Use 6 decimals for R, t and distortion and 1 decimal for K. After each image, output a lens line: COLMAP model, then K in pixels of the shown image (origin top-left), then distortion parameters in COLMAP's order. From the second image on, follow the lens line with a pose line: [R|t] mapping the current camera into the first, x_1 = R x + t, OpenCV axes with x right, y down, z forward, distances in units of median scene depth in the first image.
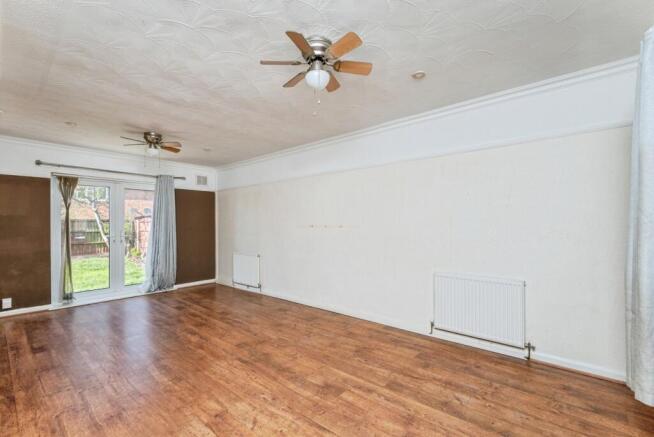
lens RADIAL K [[282.7, 0, 326.4], [0, 282.7, 219.5], [0, 0, 1]] dist [0.000959, 0.000197]
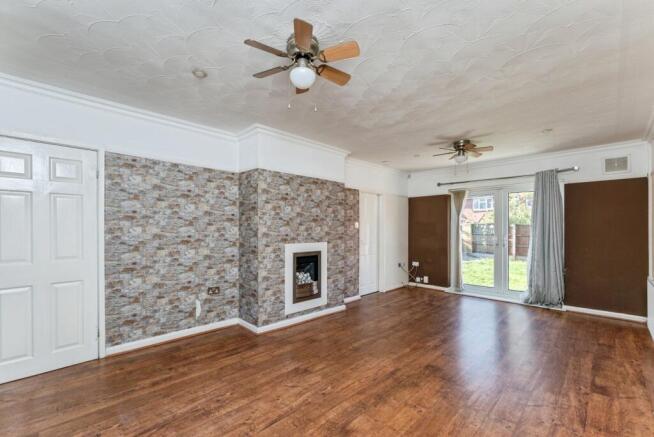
lens RADIAL K [[282.7, 0, 325.7], [0, 282.7, 233.4], [0, 0, 1]] dist [0.000959, 0.000197]
pose [[-0.063793, 0.020264, -0.997757, 0.409782], [0.013100, 0.999725, 0.019467, 0.006111], [0.997877, -0.011829, -0.064041, 0.516699]]
